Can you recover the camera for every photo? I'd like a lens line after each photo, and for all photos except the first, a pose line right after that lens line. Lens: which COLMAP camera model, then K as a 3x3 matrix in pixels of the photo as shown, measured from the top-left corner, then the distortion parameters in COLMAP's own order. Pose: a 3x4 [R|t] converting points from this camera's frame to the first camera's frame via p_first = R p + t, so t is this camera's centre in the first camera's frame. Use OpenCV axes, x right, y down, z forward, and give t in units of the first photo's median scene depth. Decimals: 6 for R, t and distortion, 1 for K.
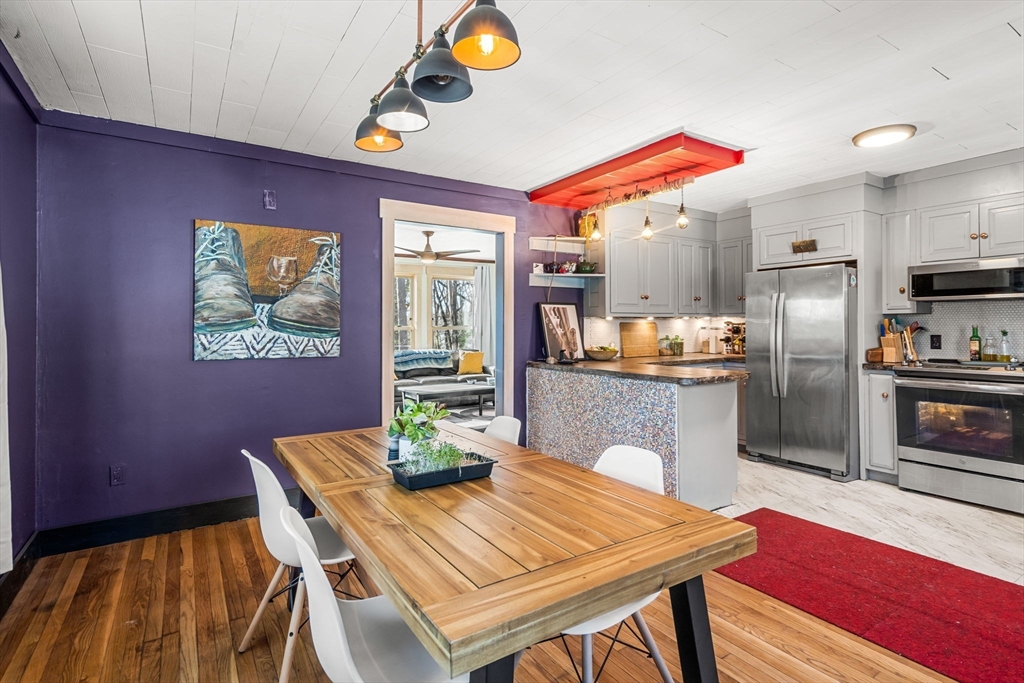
lens RADIAL K [[522.6, 0, 512.2], [0, 522.6, 320.1], [0, 0, 1]] dist [0.001924, 0.000935]
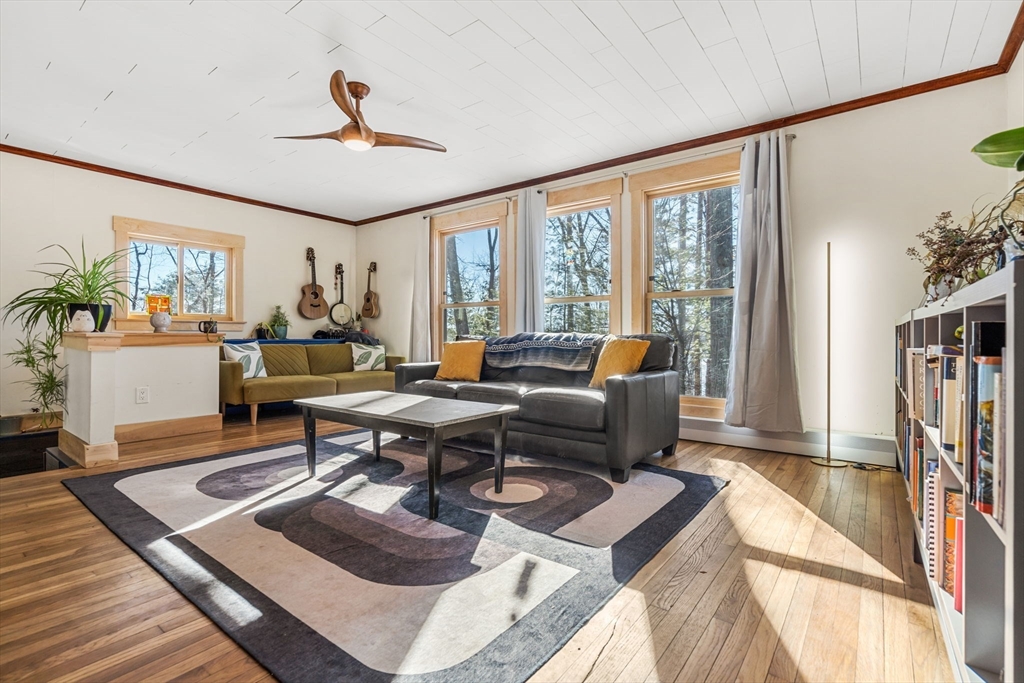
lens RADIAL K [[474.1, 0, 511.6], [0, 474.1, 333.6], [0, 0, 1]] dist [-0.000924, 0.001426]
pose [[0.343849, 0.002660, -0.939021, 0.620930], [0.003991, 0.999983, 0.004294, 0.128292], [0.939016, -0.005224, 0.343833, 1.858015]]
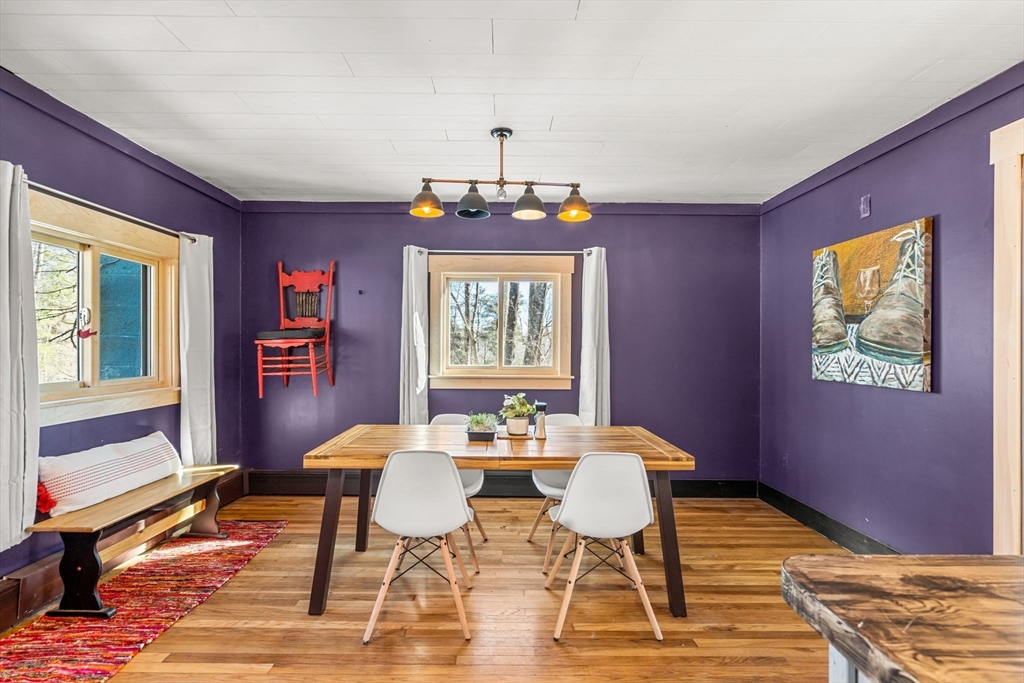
lens RADIAL K [[474.1, 0, 508.8], [0, 474.1, 346.0], [0, 0, 1]] dist [-0.000924, 0.001426]
pose [[-0.531013, -0.003225, -0.847357, 0.530087], [0.000159, 0.999992, -0.003906, 0.010262], [0.847364, -0.002209, -0.531009, 0.894573]]
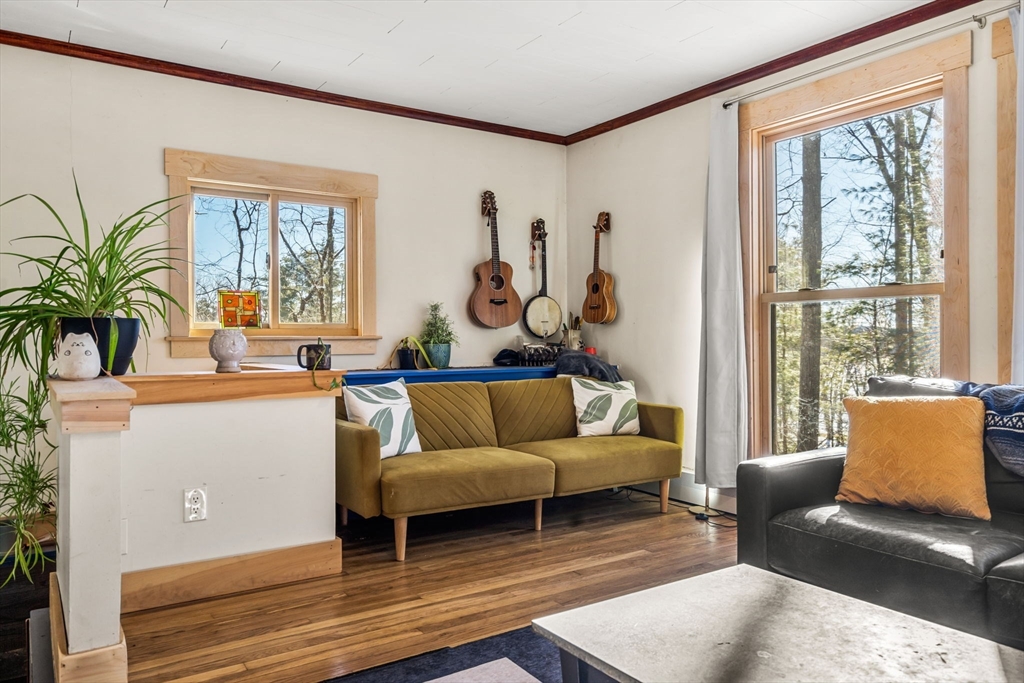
lens RADIAL K [[741.4, 0, 511.5], [0, 741.4, 338.1], [0, 0, 1]] dist [-0.006069, 0.005128]
pose [[0.026128, 0.007467, -0.999631, 0.122651], [0.012101, 0.999896, 0.007786, 0.085789], [0.999585, -0.012300, 0.026035, 1.762516]]
